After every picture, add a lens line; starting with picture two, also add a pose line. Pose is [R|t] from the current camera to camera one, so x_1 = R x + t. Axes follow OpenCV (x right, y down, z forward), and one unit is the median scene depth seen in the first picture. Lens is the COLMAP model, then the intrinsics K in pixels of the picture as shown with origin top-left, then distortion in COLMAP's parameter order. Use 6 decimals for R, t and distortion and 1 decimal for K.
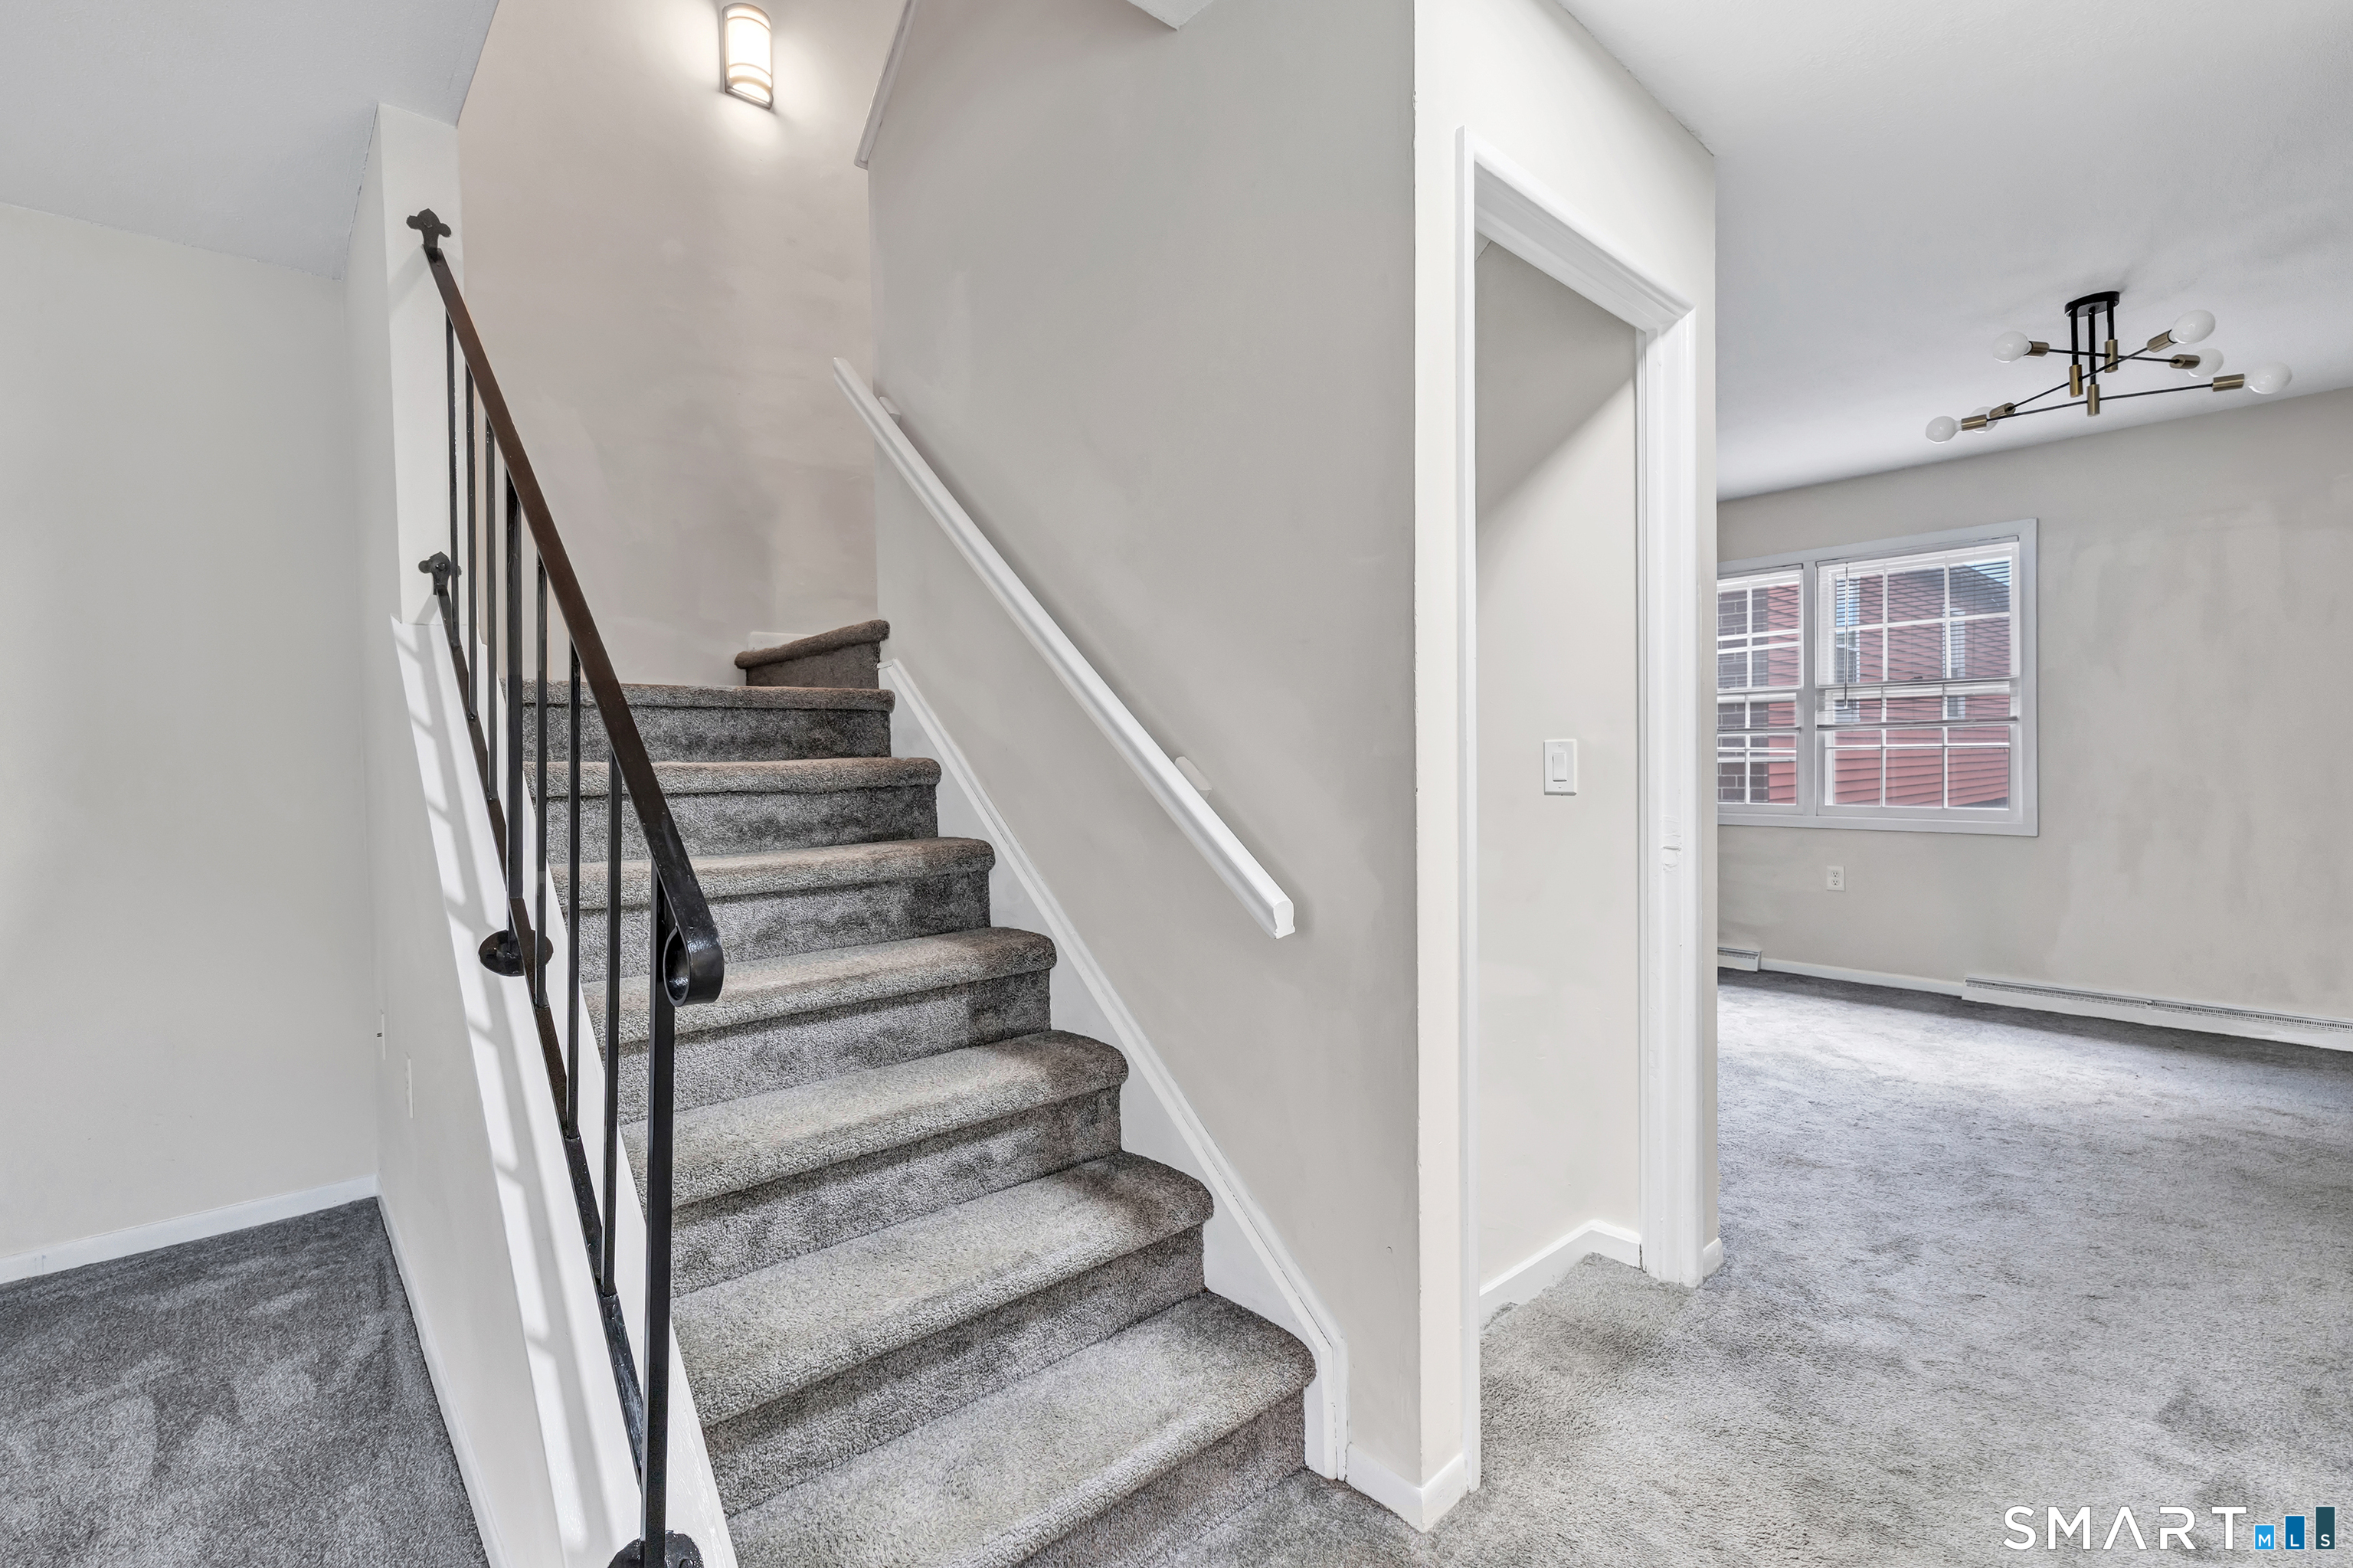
lens RADIAL K [[1034.9, 0, 1176.5], [0, 1034.9, 756.5], [0, 0, 1]] dist [0.000196, 0.000214]
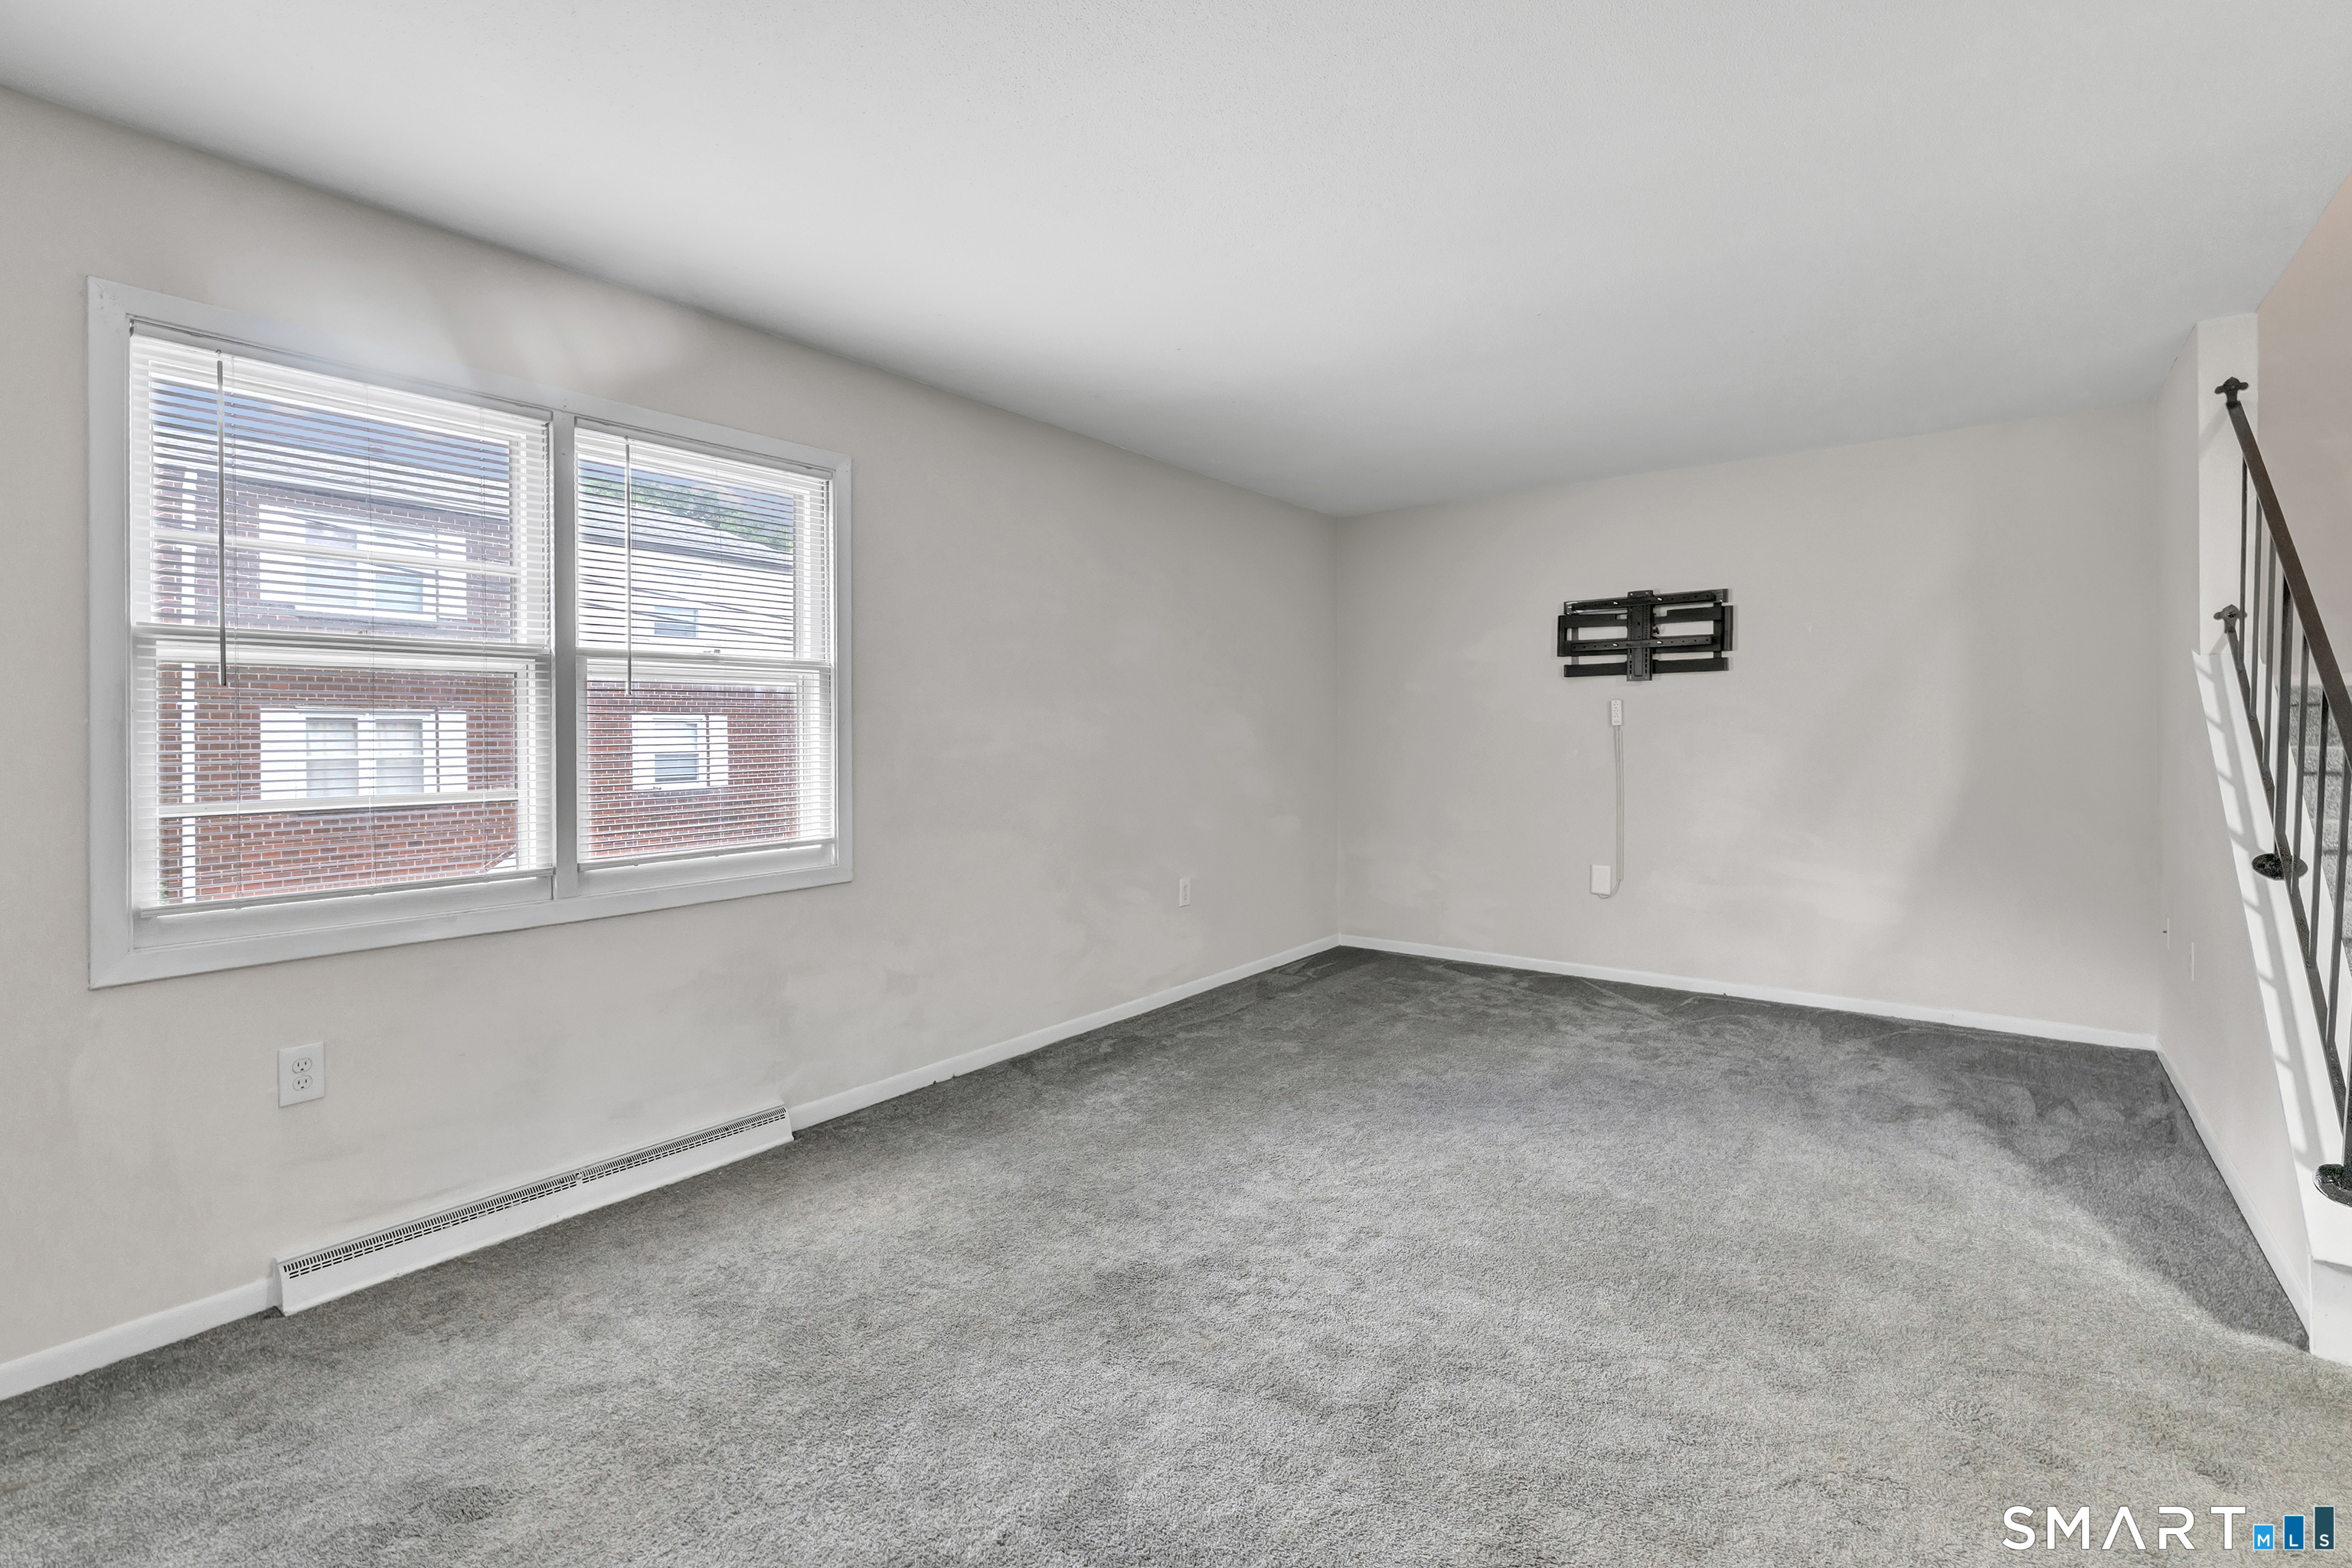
lens RADIAL K [[1034.4, 0, 1176.0], [0, 1034.4, 756.5], [0, 0, 1]] dist [0.000196, 0.000214]
pose [[0.170465, 0.037705, -0.984642, 0.572826], [-0.000180, 0.999269, 0.038234, -0.040146], [0.985364, -0.006340, 0.170347, -0.852766]]
